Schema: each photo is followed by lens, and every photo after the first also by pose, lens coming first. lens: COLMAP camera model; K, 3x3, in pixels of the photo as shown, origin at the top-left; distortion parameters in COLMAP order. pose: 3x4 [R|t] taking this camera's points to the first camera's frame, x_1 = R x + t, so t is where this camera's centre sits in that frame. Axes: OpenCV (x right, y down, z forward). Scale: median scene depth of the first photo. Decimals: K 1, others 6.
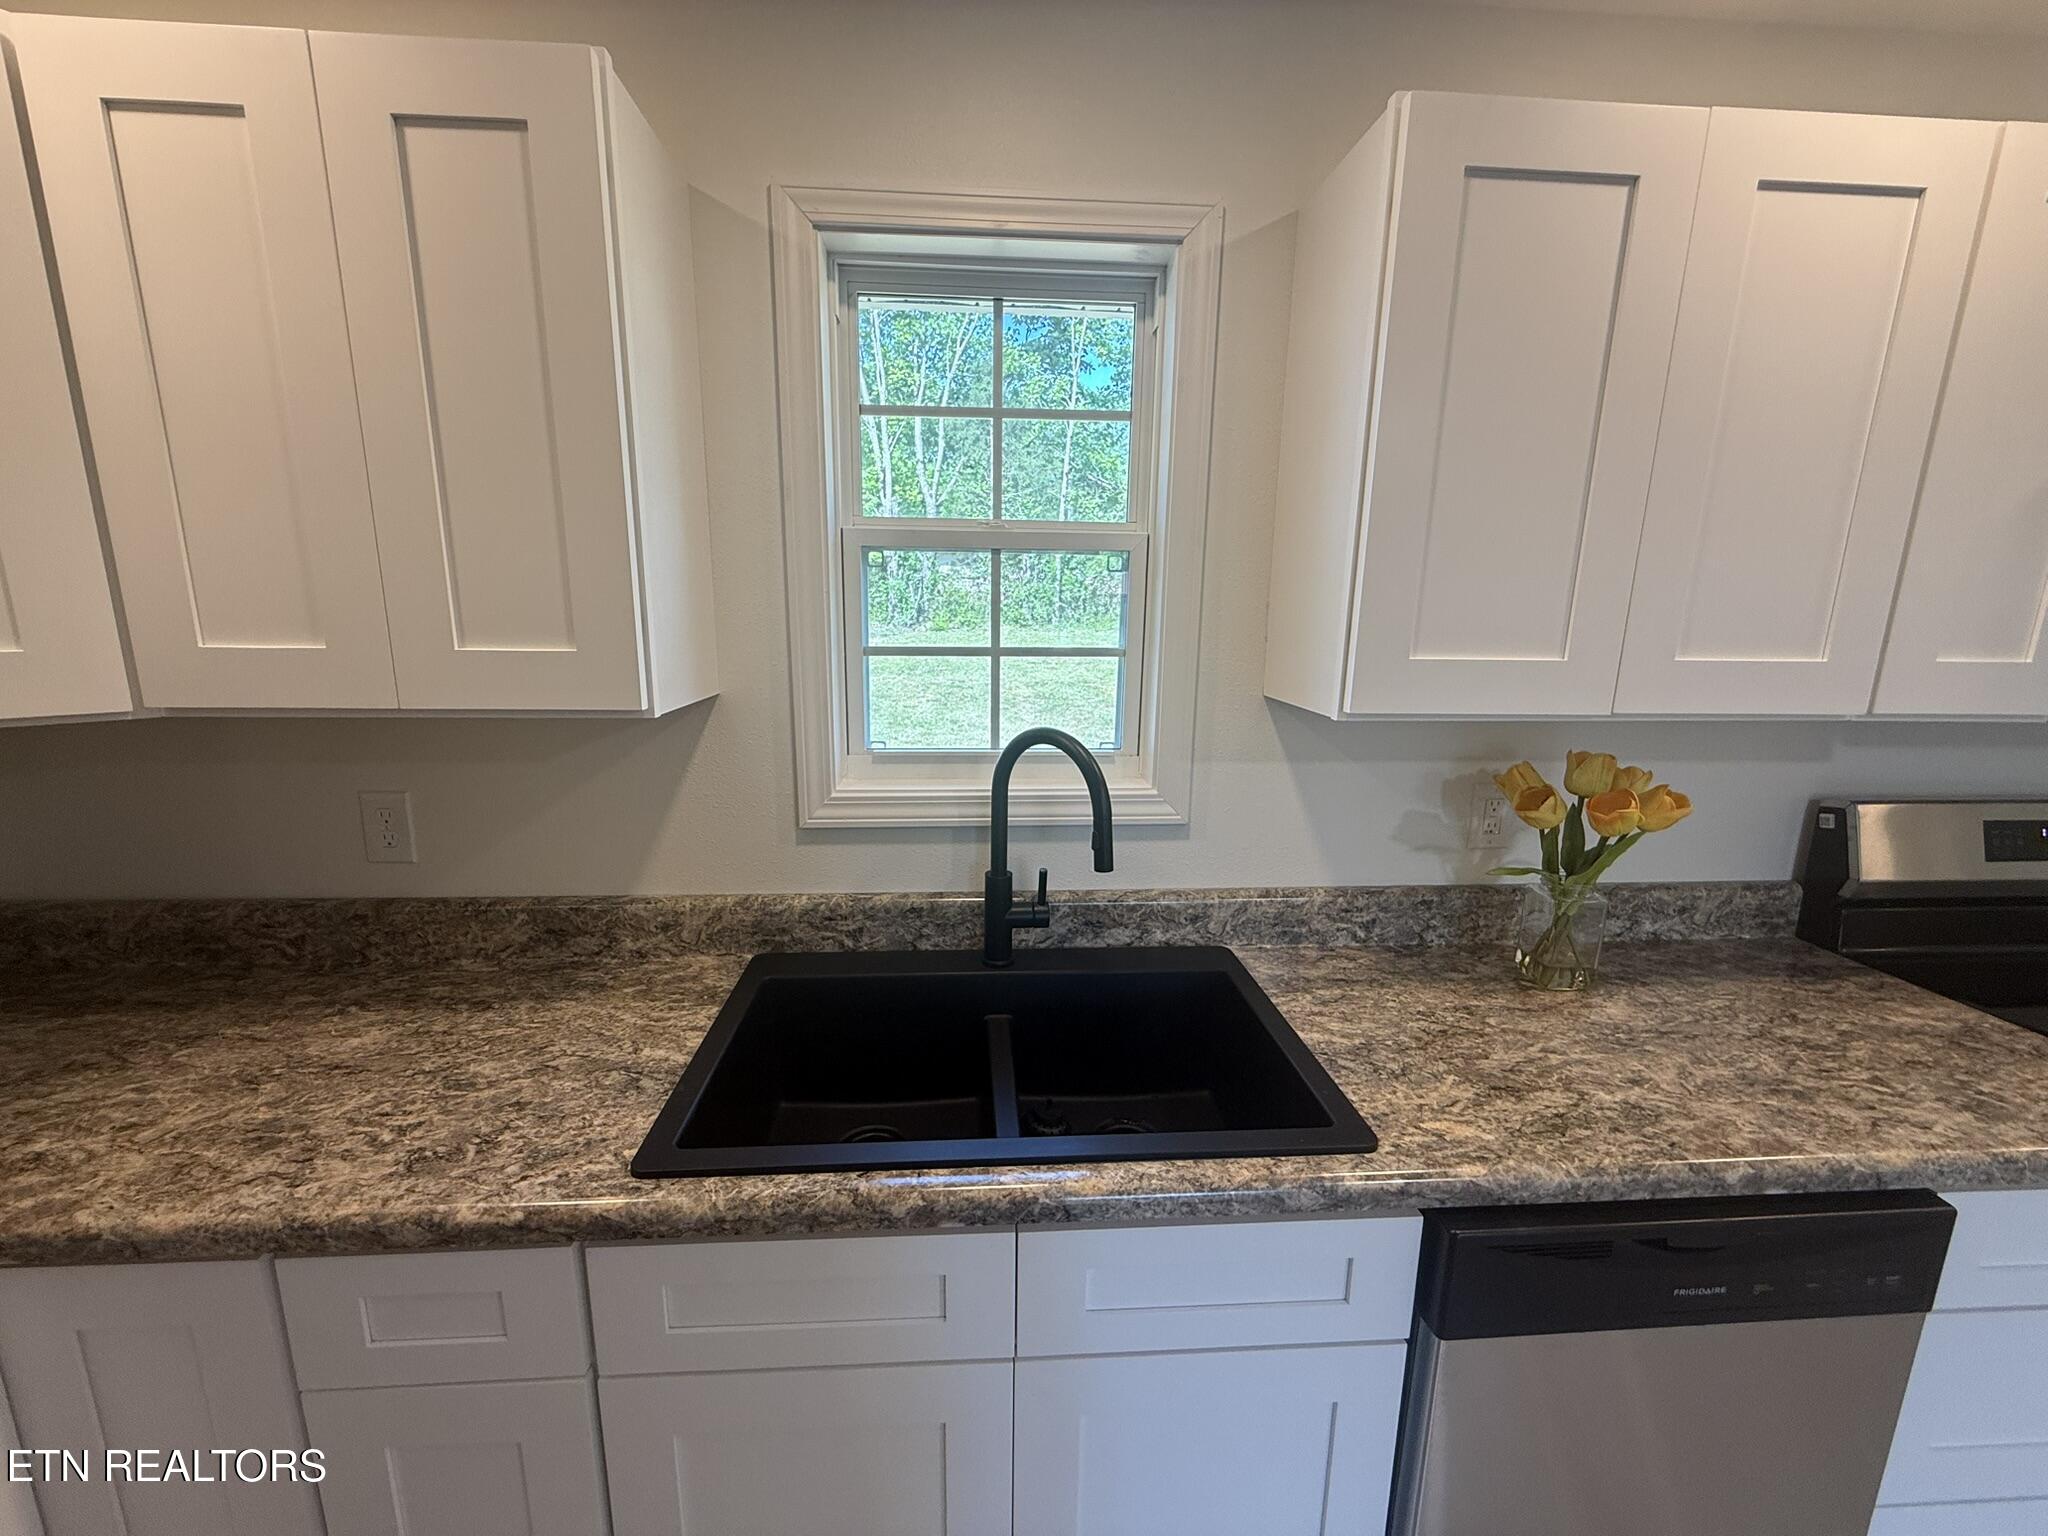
lens RADIAL K [[815.8, 0, 1013.6], [0, 815.8, 768.6], [0, 0, 1]] dist [-0.000520, -0.000038]
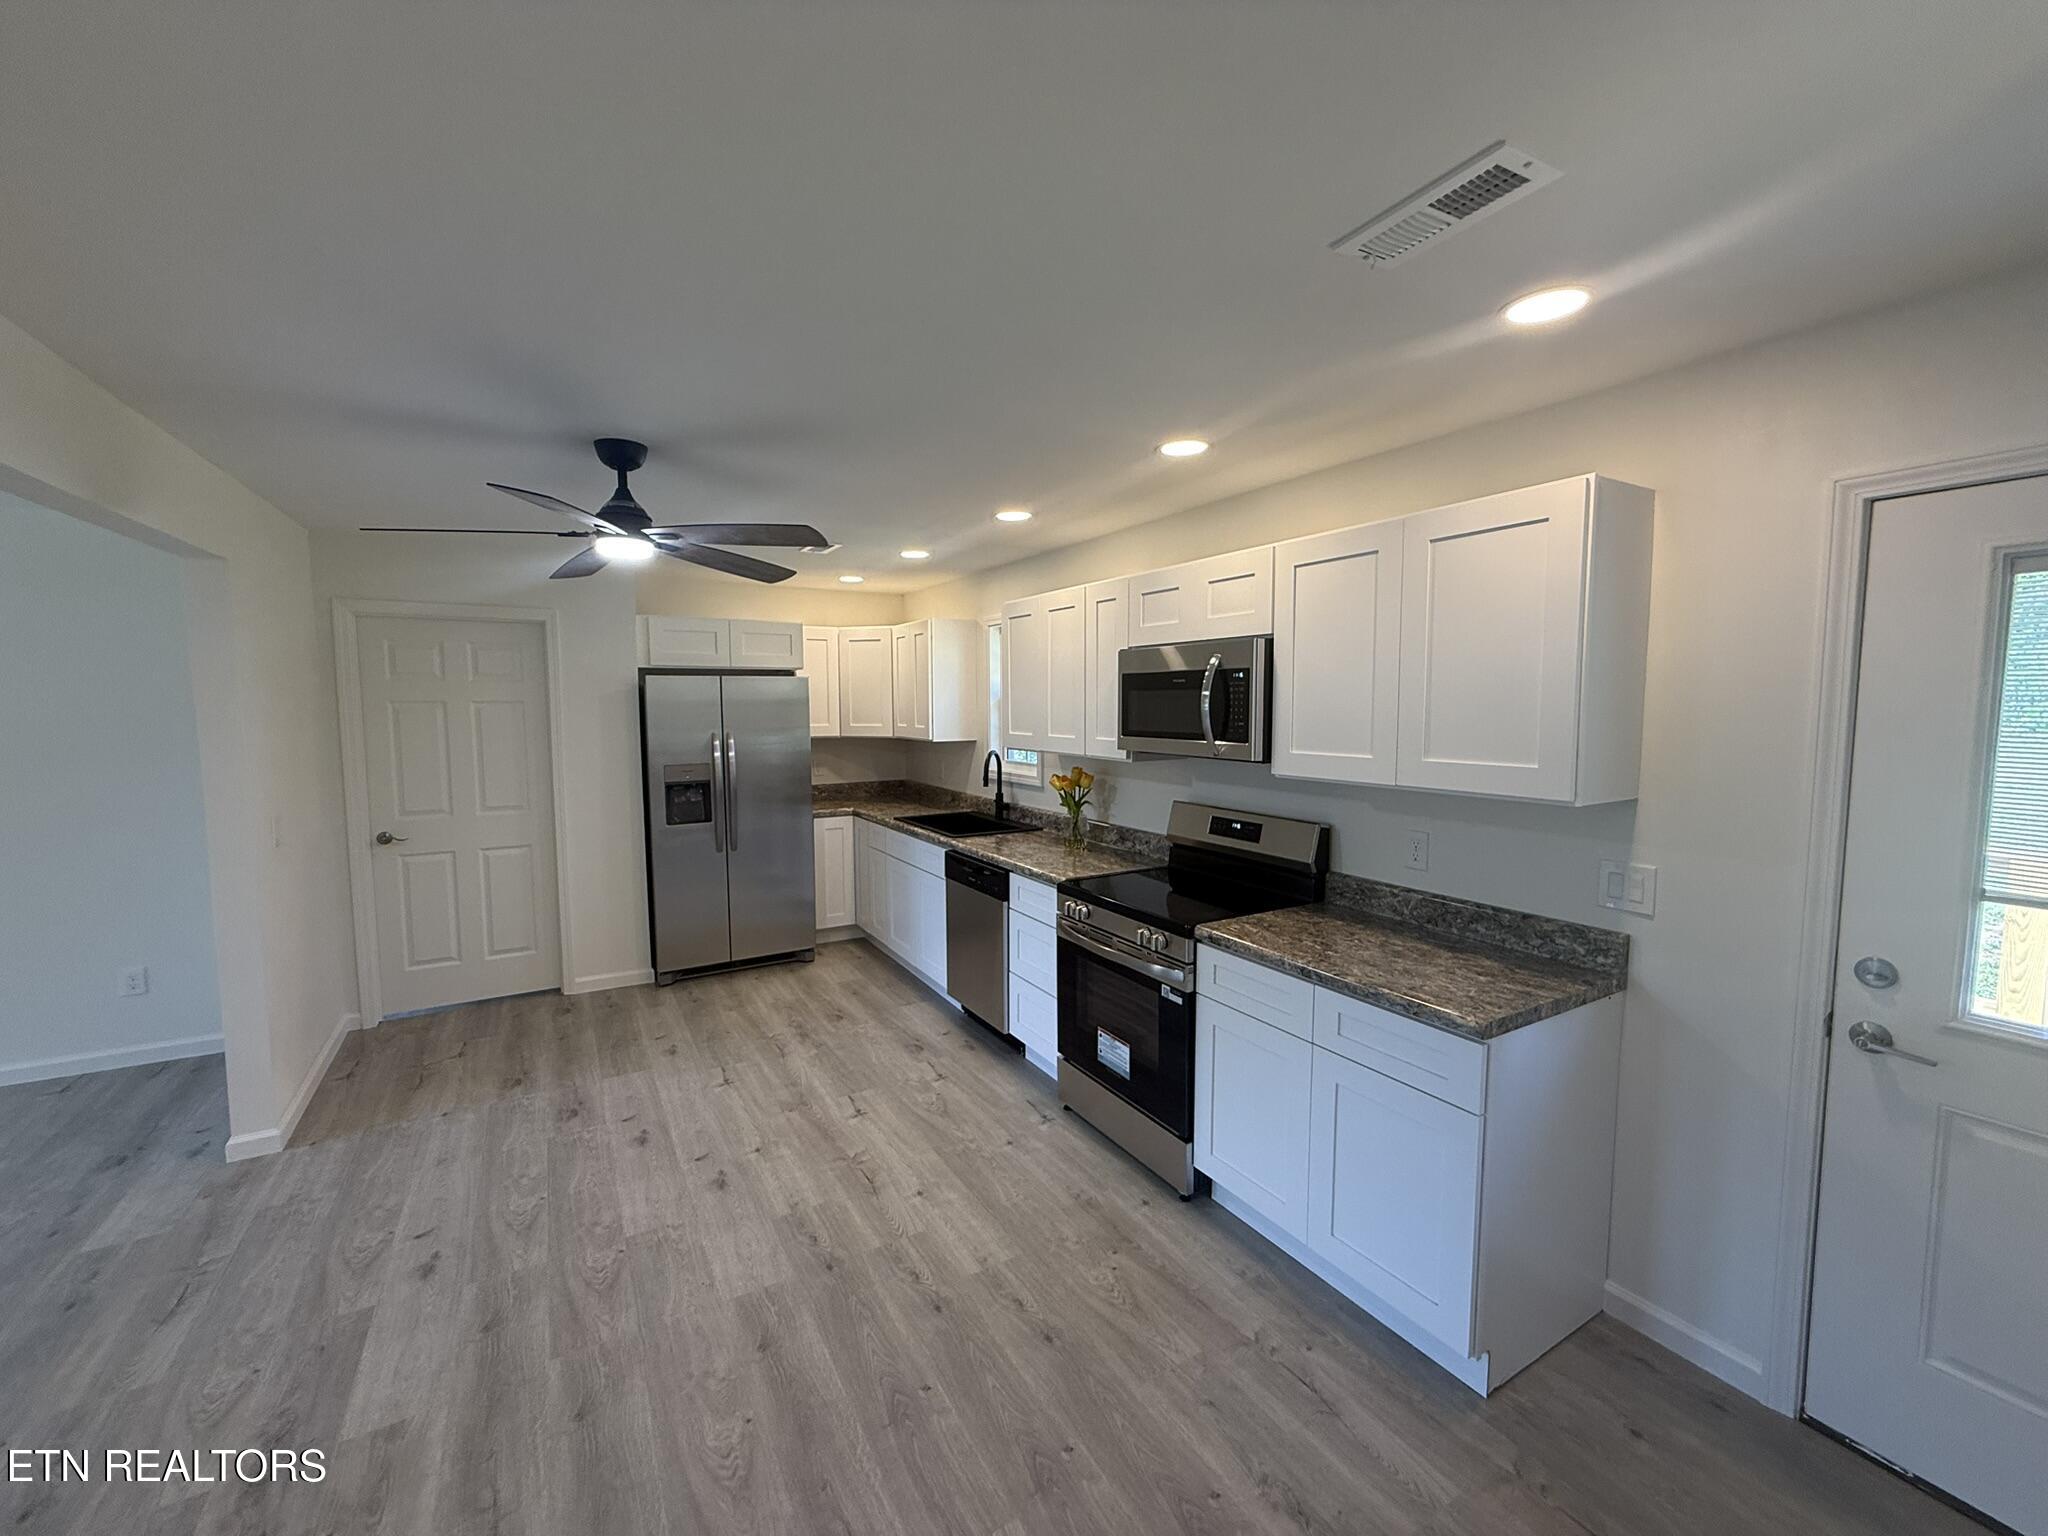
lens RADIAL K [[815.8, 0, 1013.6], [0, 815.8, 768.6], [0, 0, 1]] dist [-0.000520, -0.000038]
pose [[0.441050, 0.062570, -0.895299, 3.176852], [-0.166077, 0.986028, -0.012904, 0.060505], [0.881982, 0.154380, 0.445280, -0.534203]]
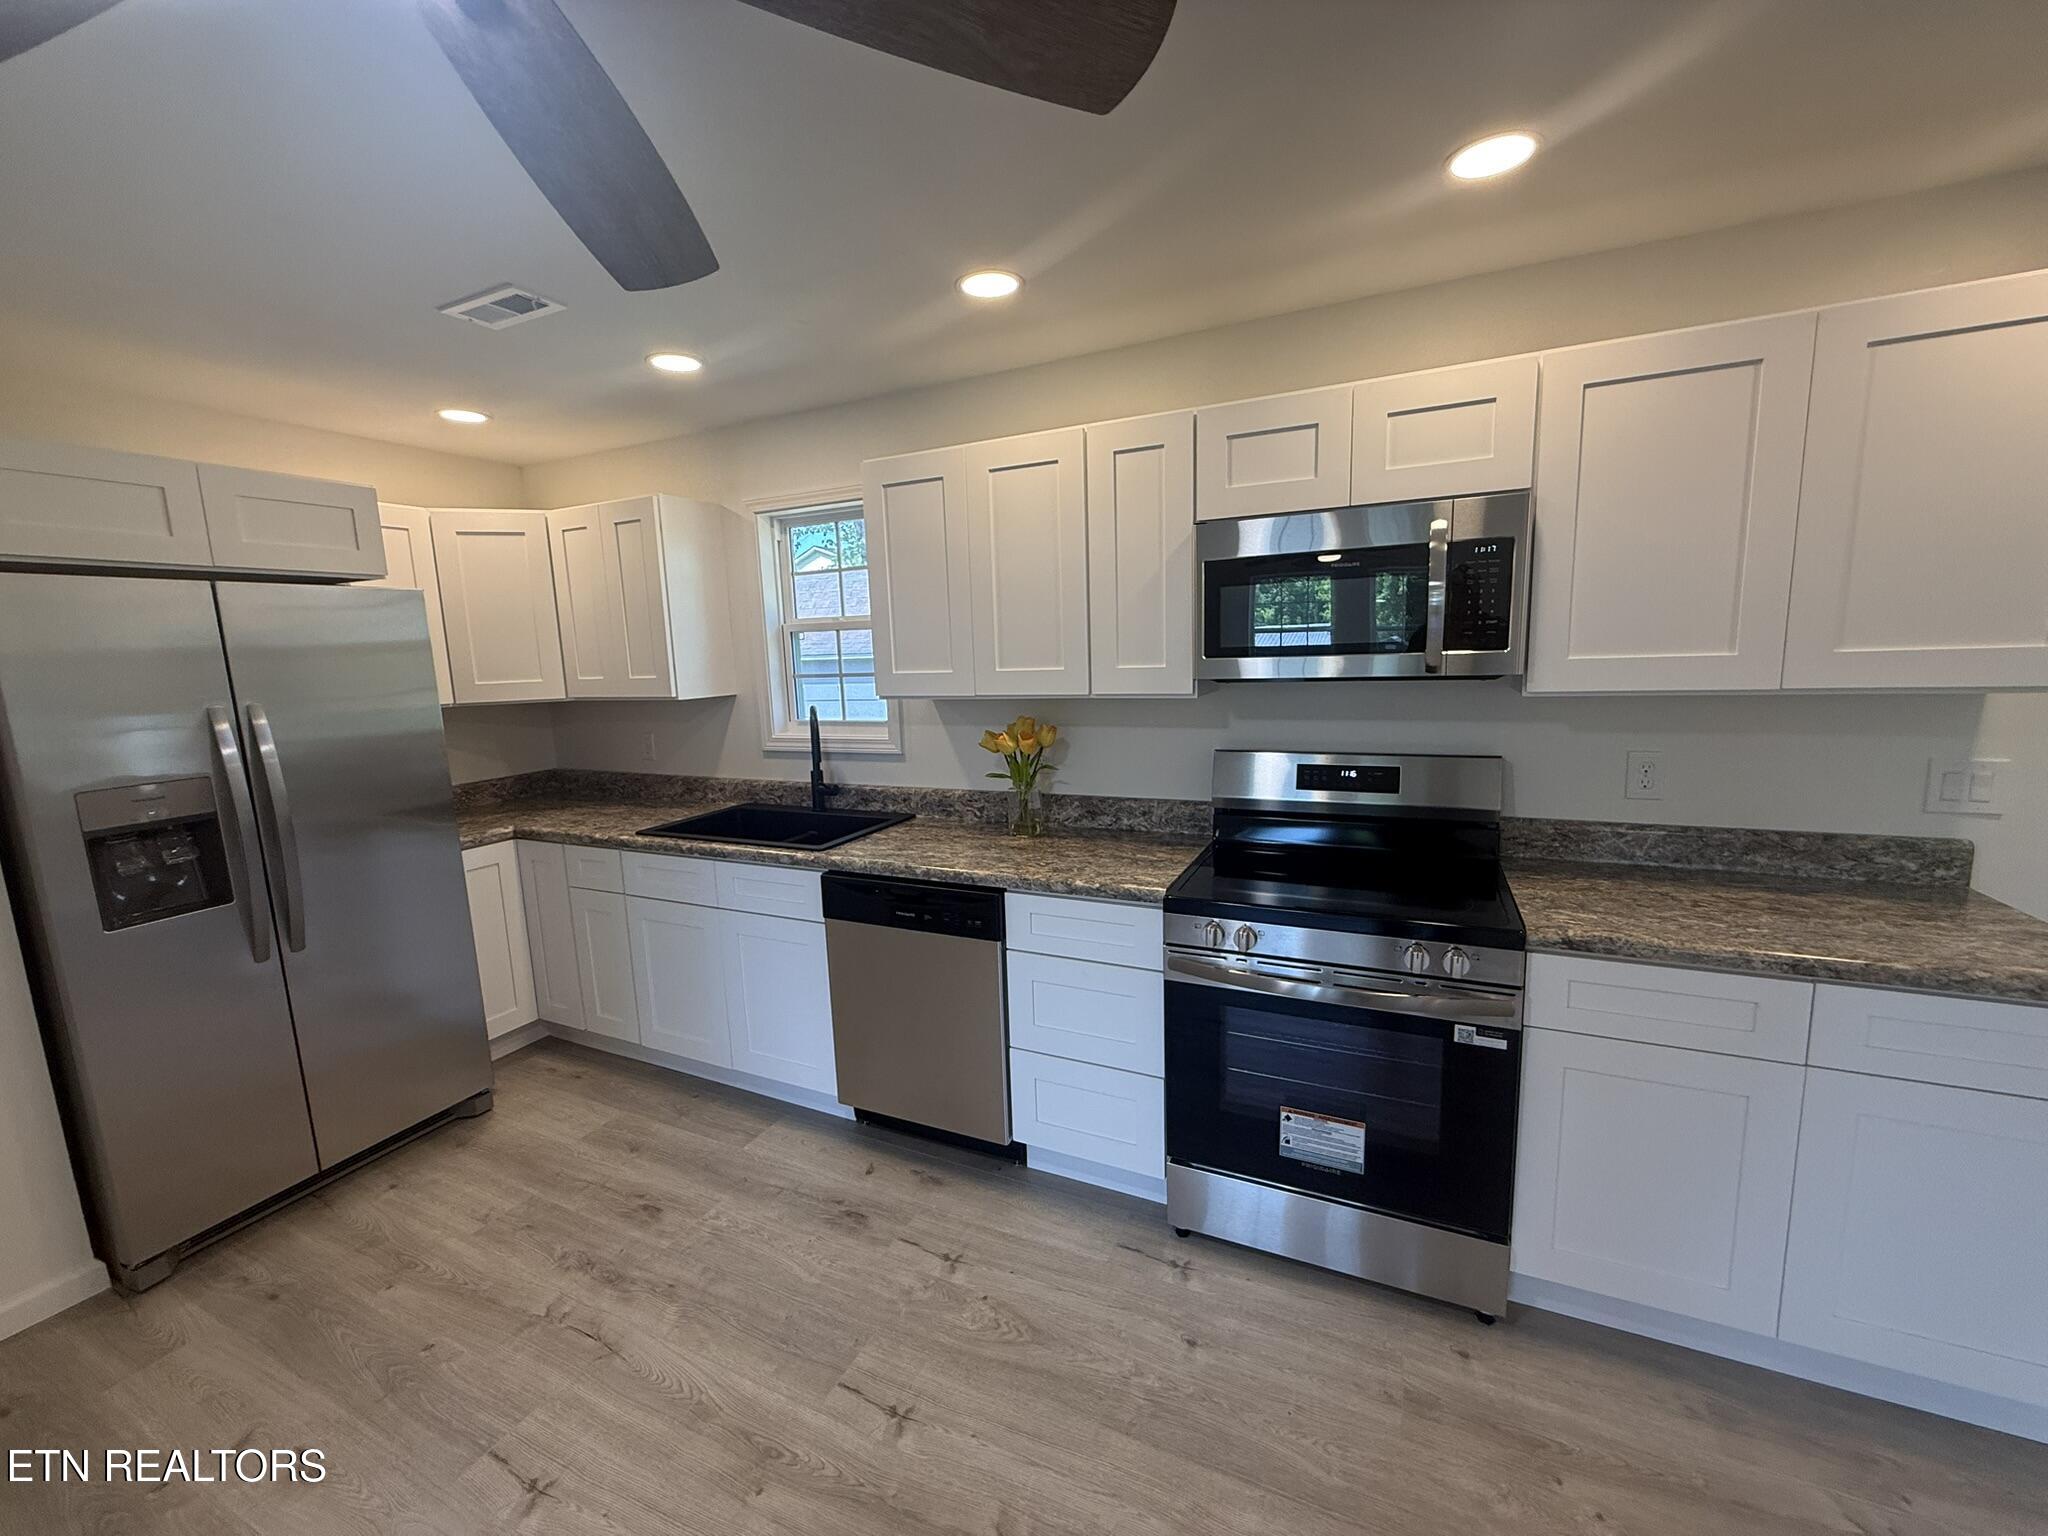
lens RADIAL K [[815.8, 0, 1013.6], [0, 815.8, 768.6], [0, 0, 1]] dist [-0.000520, -0.000038]
pose [[0.869455, 0.031771, -0.492989, 1.614006], [-0.051275, 0.998344, -0.026091, 0.155722], [0.491344, 0.047962, 0.869644, -0.737991]]
